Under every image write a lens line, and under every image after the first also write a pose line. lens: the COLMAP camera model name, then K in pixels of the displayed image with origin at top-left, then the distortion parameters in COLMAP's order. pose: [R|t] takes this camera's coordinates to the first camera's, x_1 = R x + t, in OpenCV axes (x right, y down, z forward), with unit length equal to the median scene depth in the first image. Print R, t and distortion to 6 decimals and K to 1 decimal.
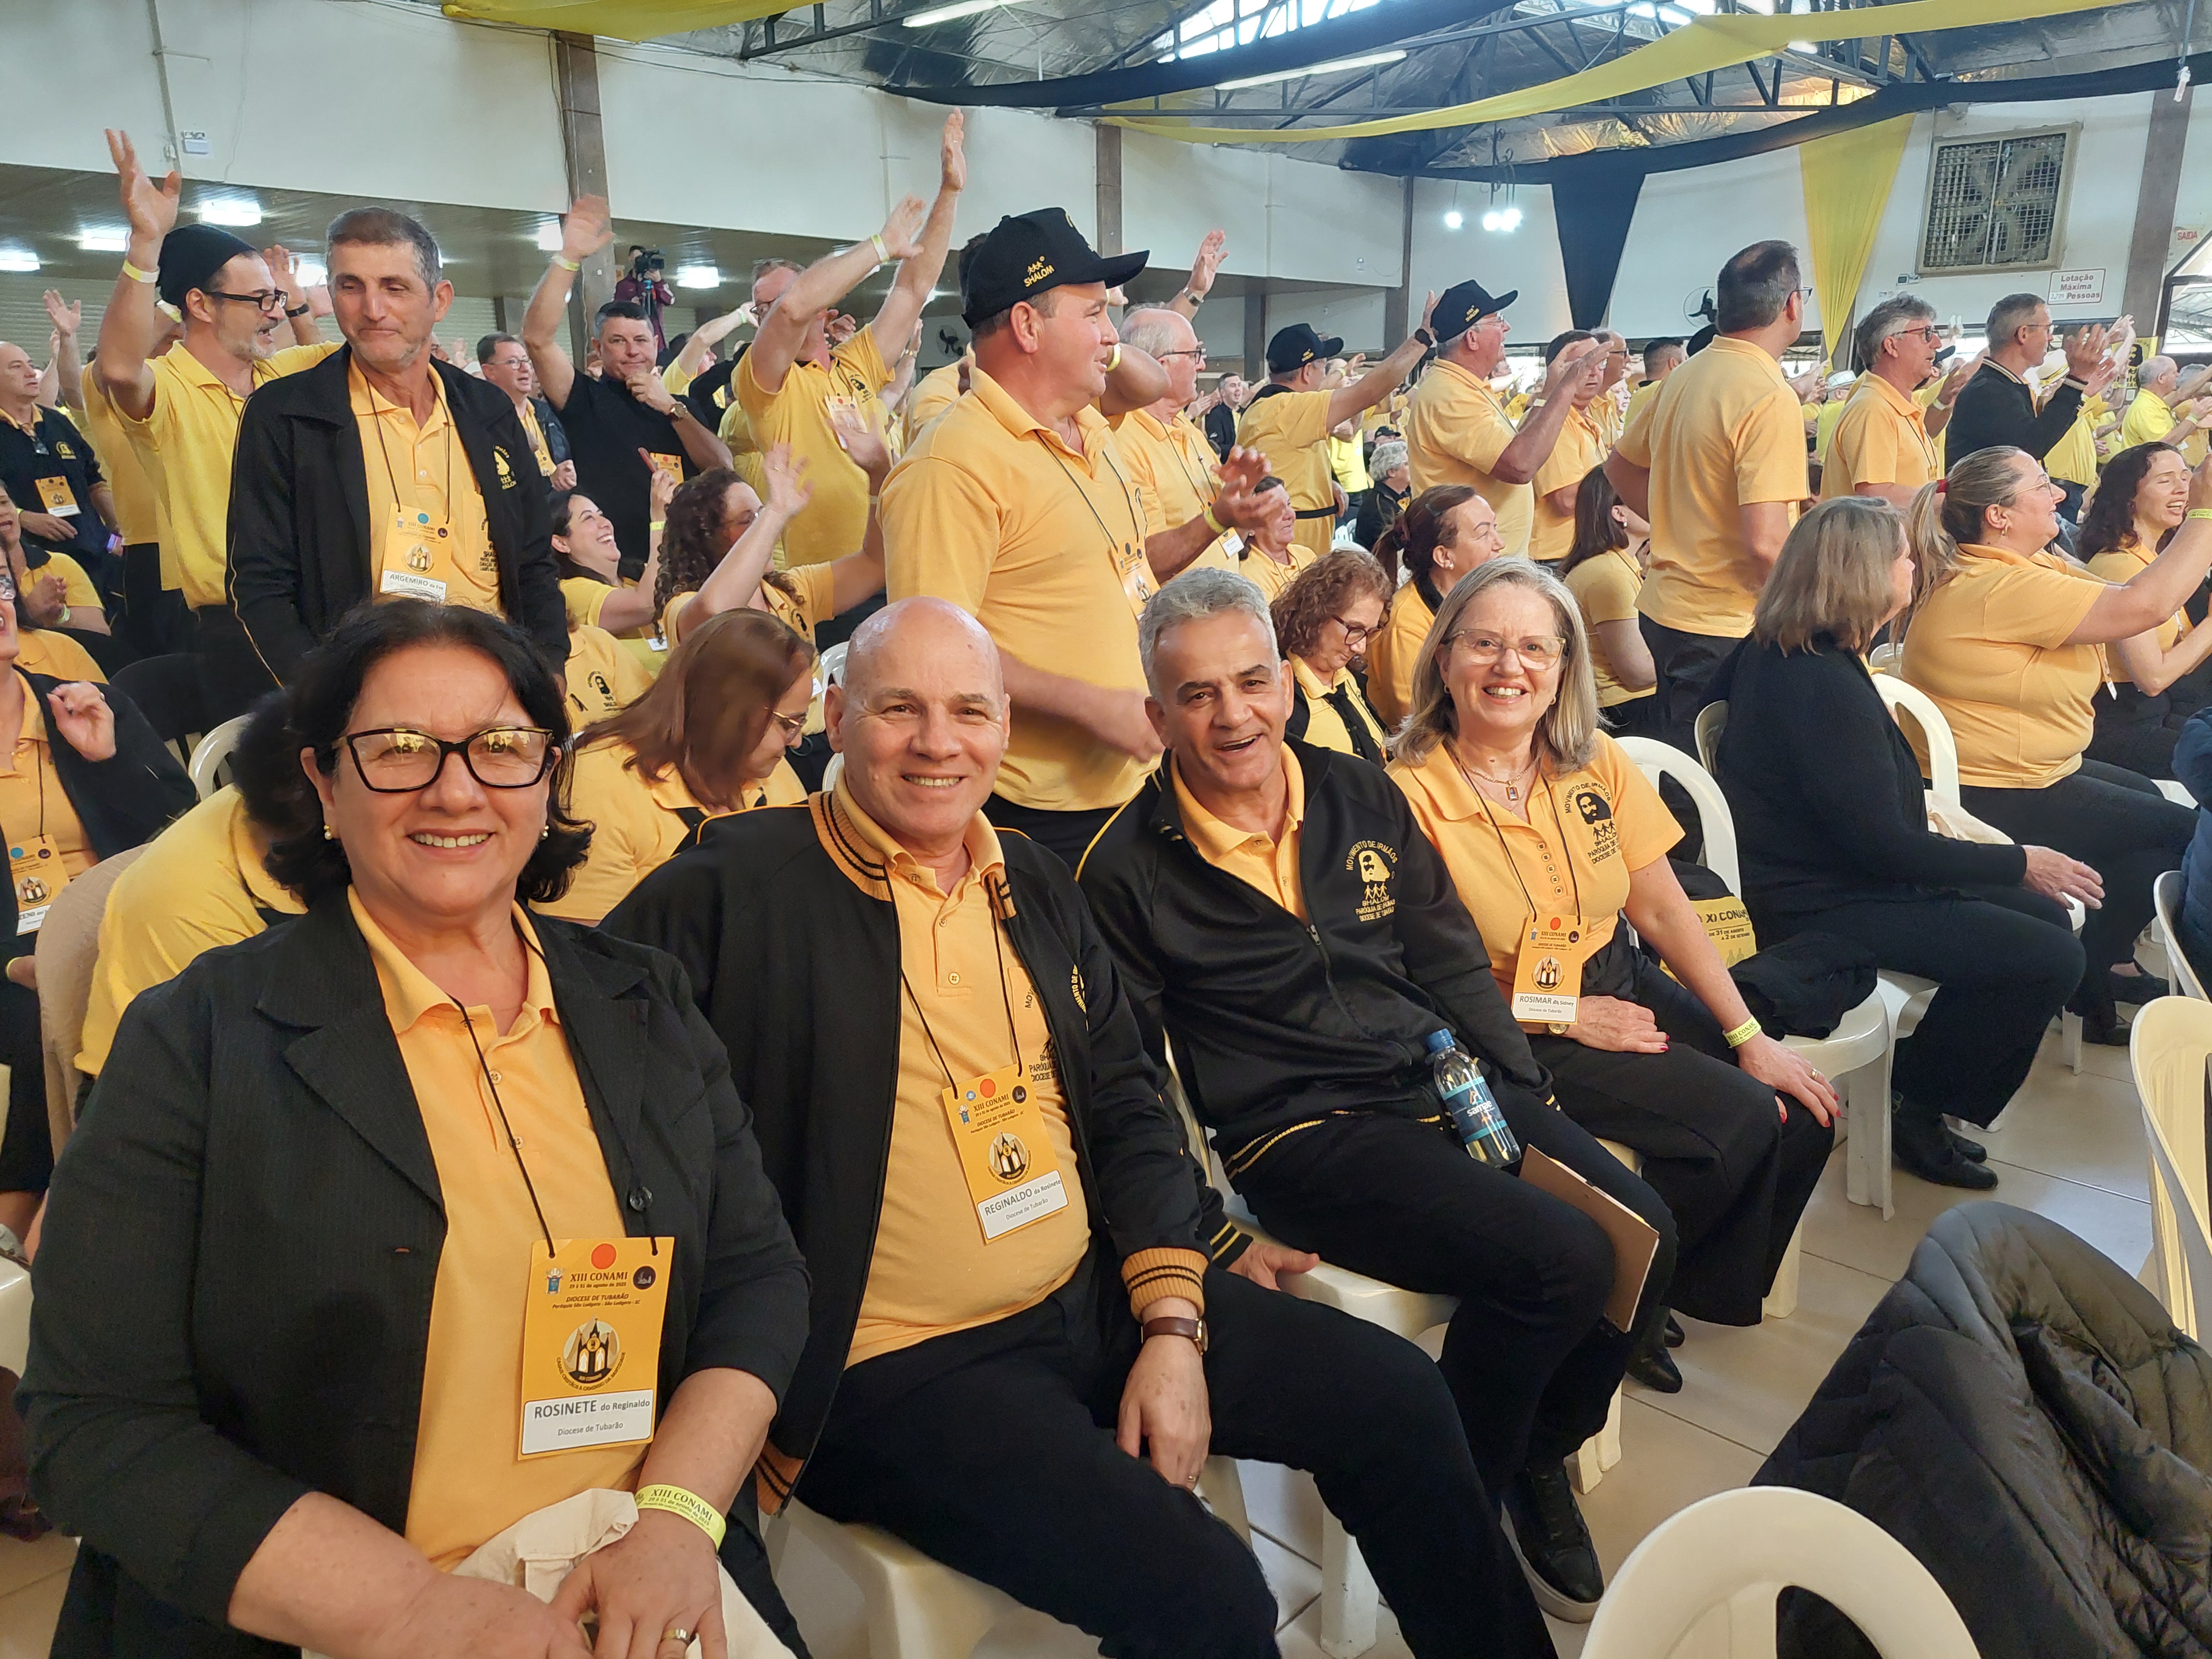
lens RADIAL K [[1609.7, 0, 1106.0], [0, 1609.7, 829.5], [0, 0, 1]] dist [0.058182, -0.061936]
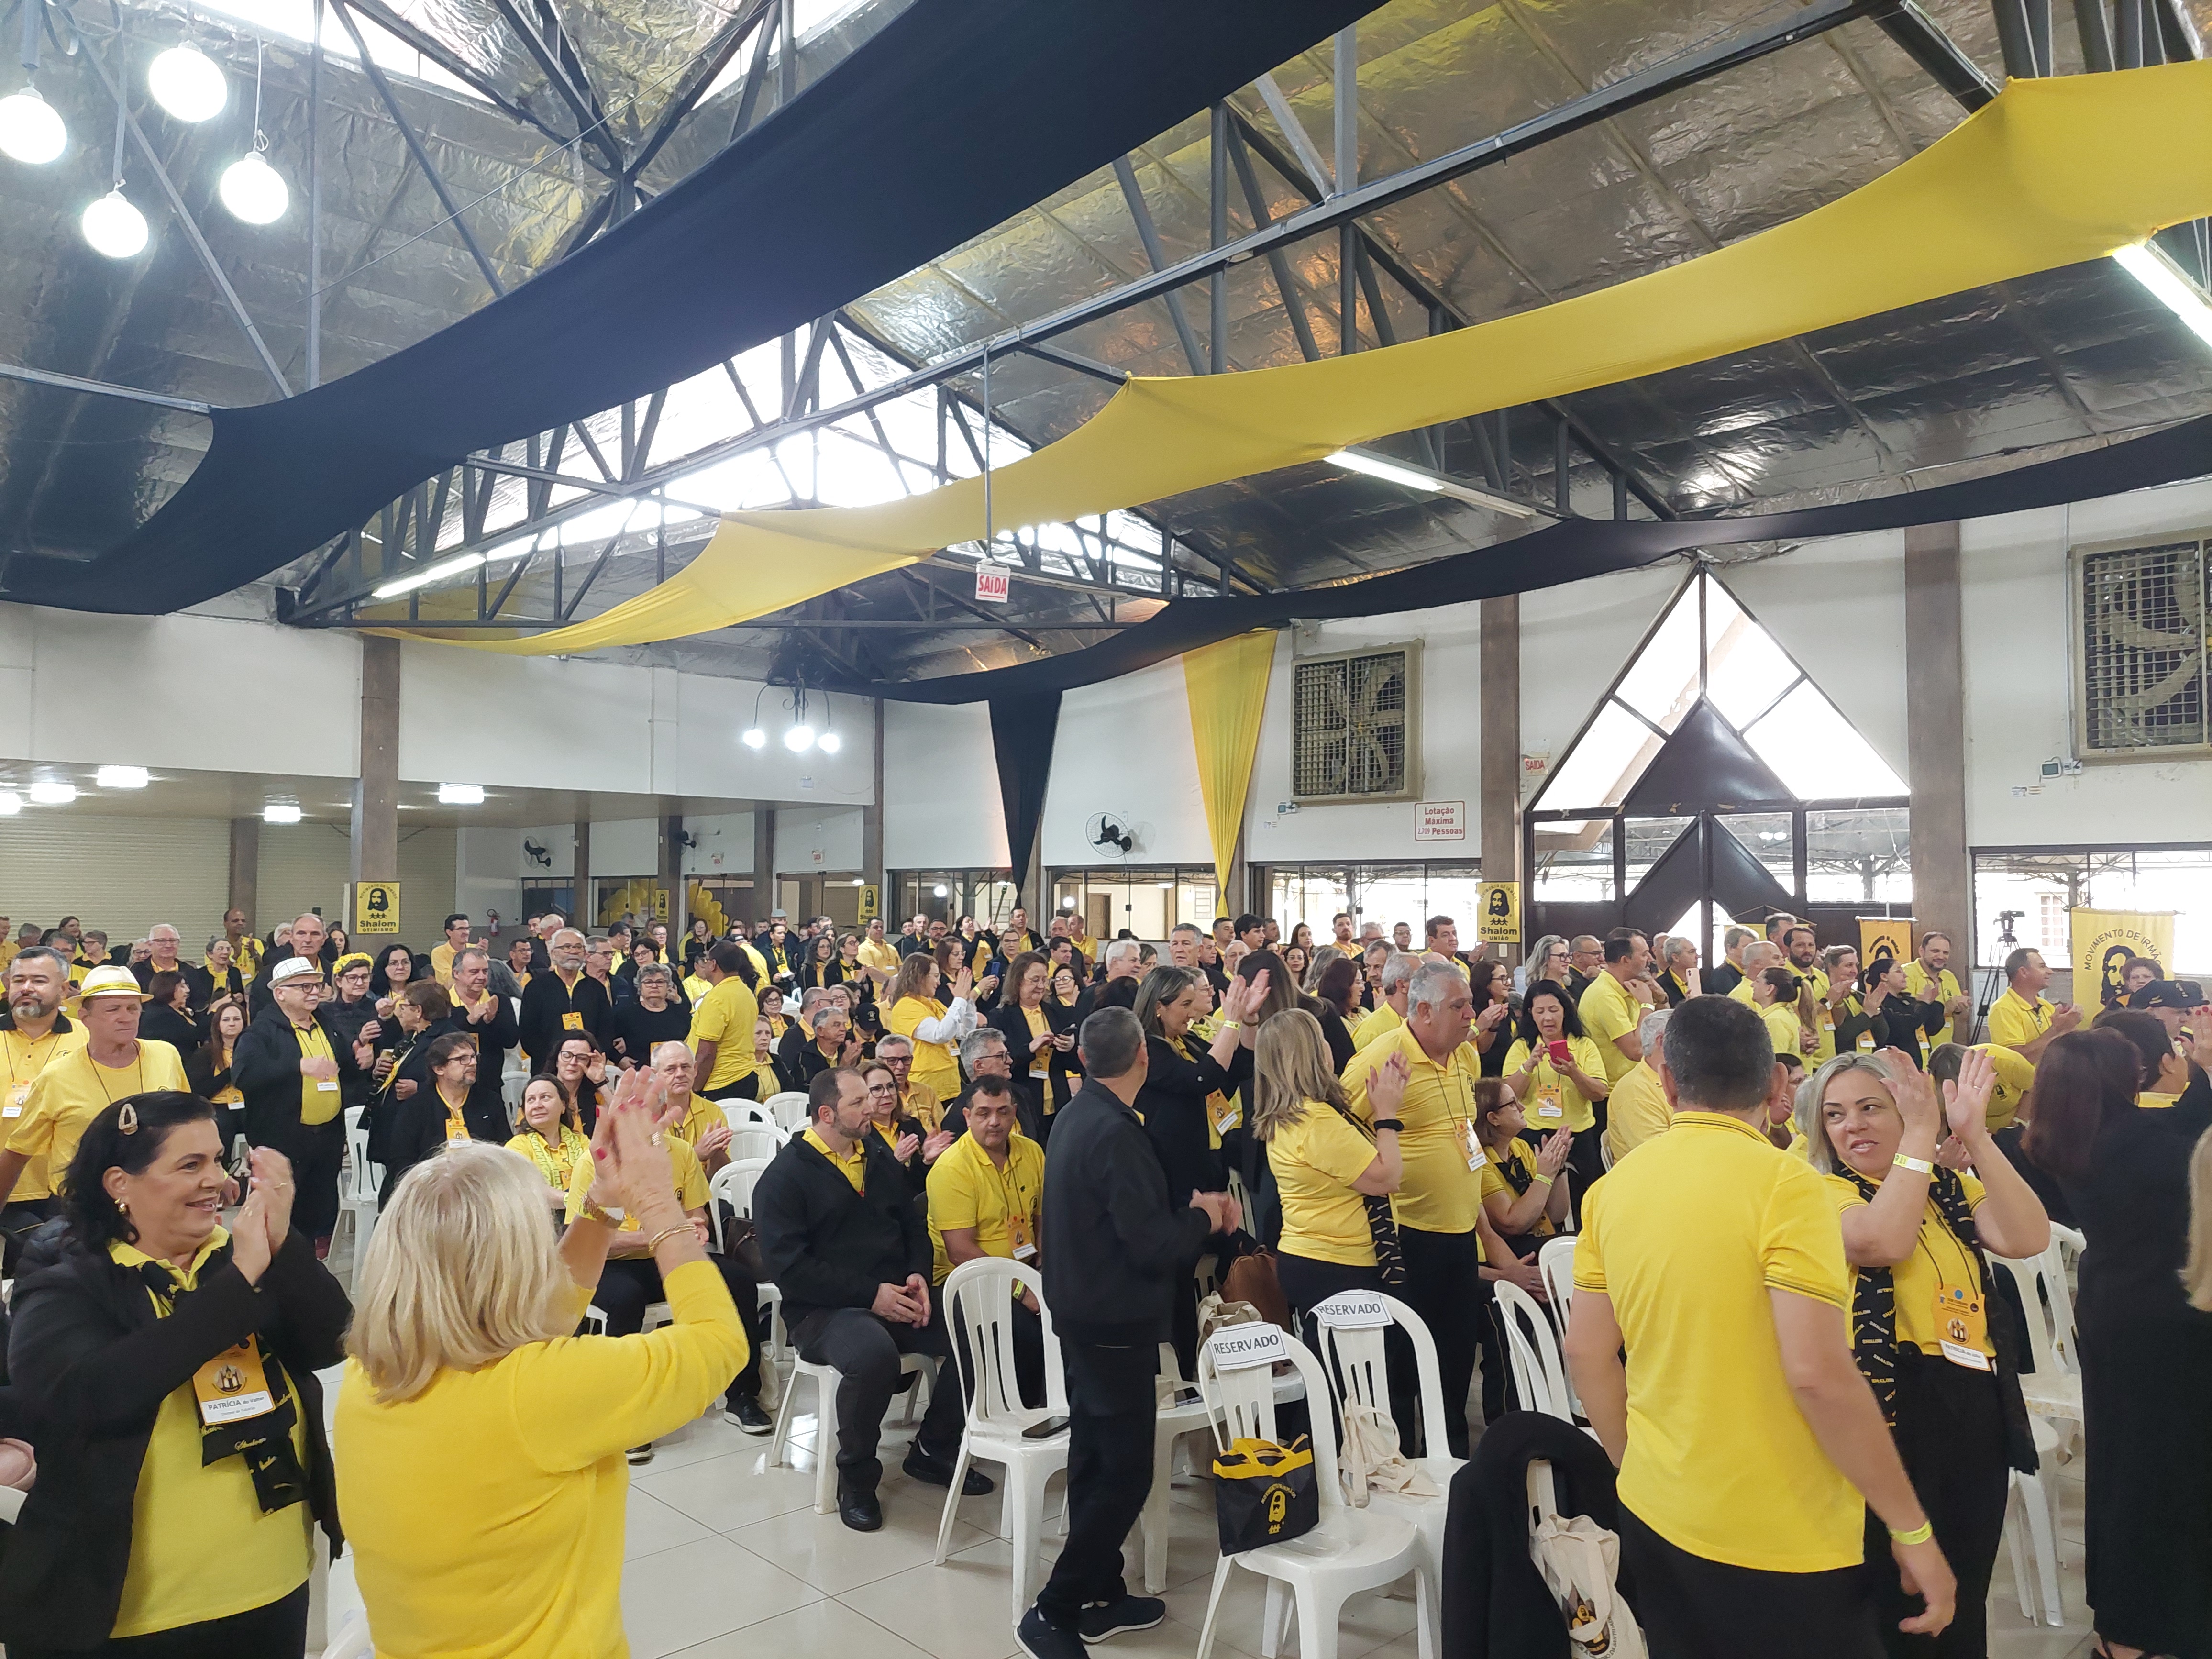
lens RADIAL K [[1585.5, 0, 1104.8], [0, 1585.5, 838.2], [0, 0, 1]] dist [0.038382, -0.040194]
pose [[0.998812, 0.007183, -0.048188, 0.463300], [-0.020713, 0.957840, -0.286554, -0.089459], [0.044098, 0.287211, 0.956852, 0.222440]]
